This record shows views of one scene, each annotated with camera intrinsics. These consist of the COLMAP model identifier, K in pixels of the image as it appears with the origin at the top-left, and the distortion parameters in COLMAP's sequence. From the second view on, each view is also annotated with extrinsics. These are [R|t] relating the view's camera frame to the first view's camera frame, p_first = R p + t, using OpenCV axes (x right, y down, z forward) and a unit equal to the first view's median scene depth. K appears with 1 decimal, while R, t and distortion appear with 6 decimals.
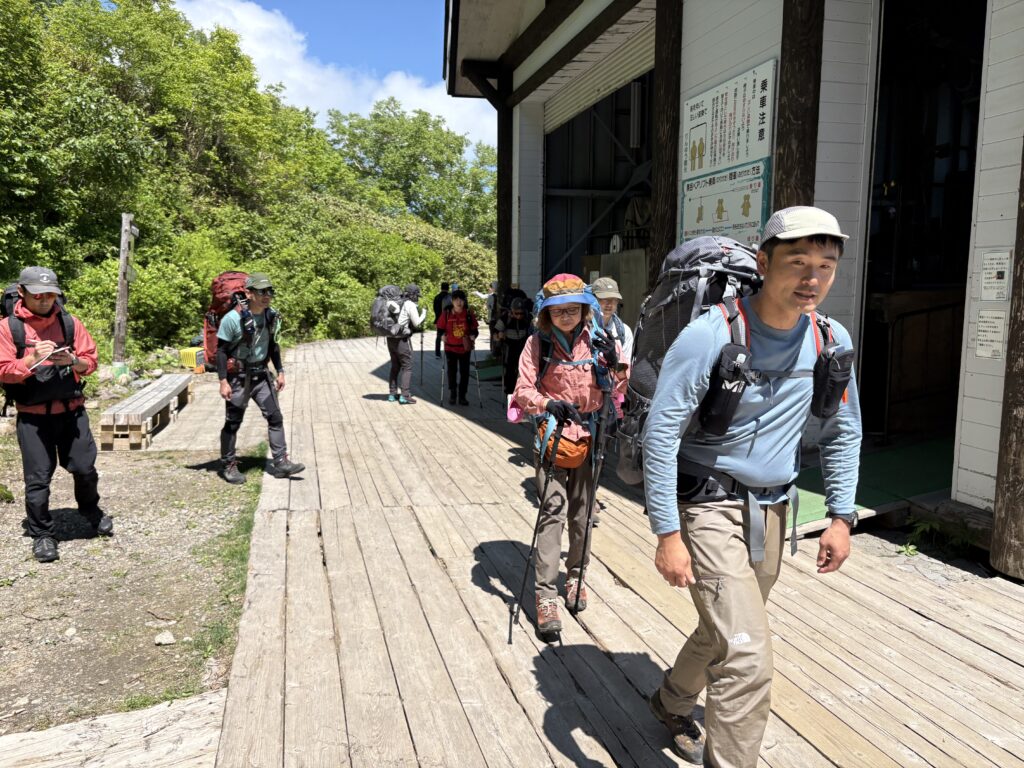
lens RADIAL K [[774.1, 0, 511.6], [0, 774.1, 385.0], [0, 0, 1]] dist [0.011812, 0.000295]
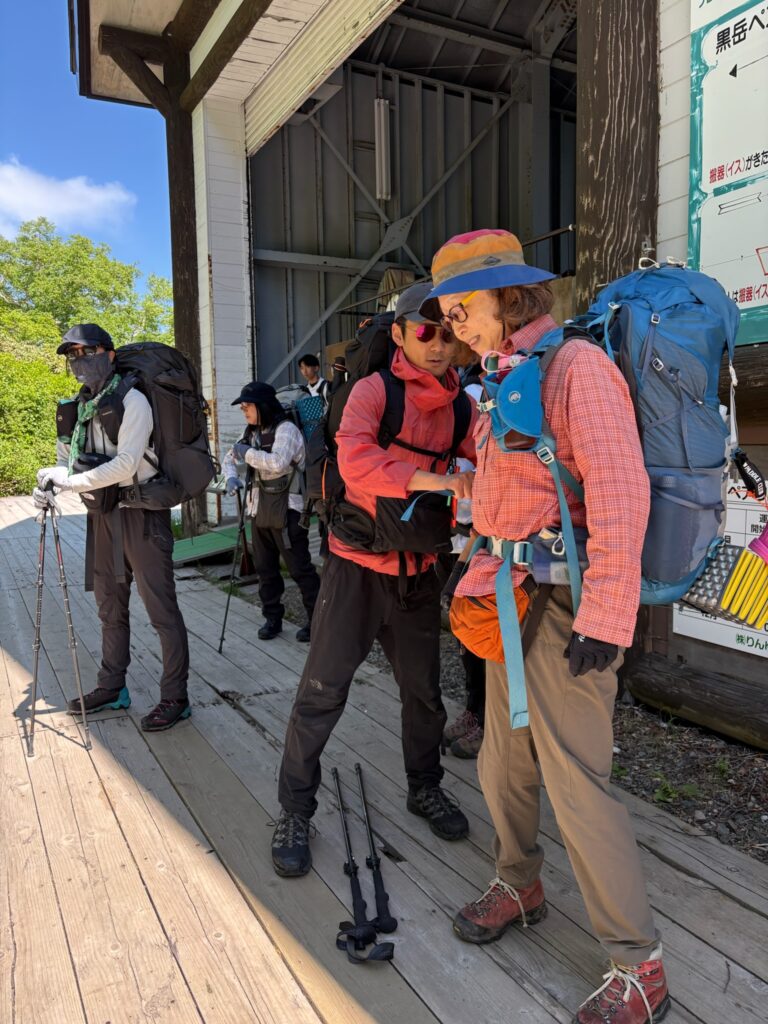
lens RADIAL K [[774.1, 0, 390.2], [0, 774.1, 508.6], [0, 0, 1]] dist [0.011812, 0.000295]
pose [[0.969854, -0.042251, 0.239996, -0.006191], [0.050865, 0.998261, -0.029810, -0.020713], [-0.238319, 0.041118, 0.970316, 0.362152]]
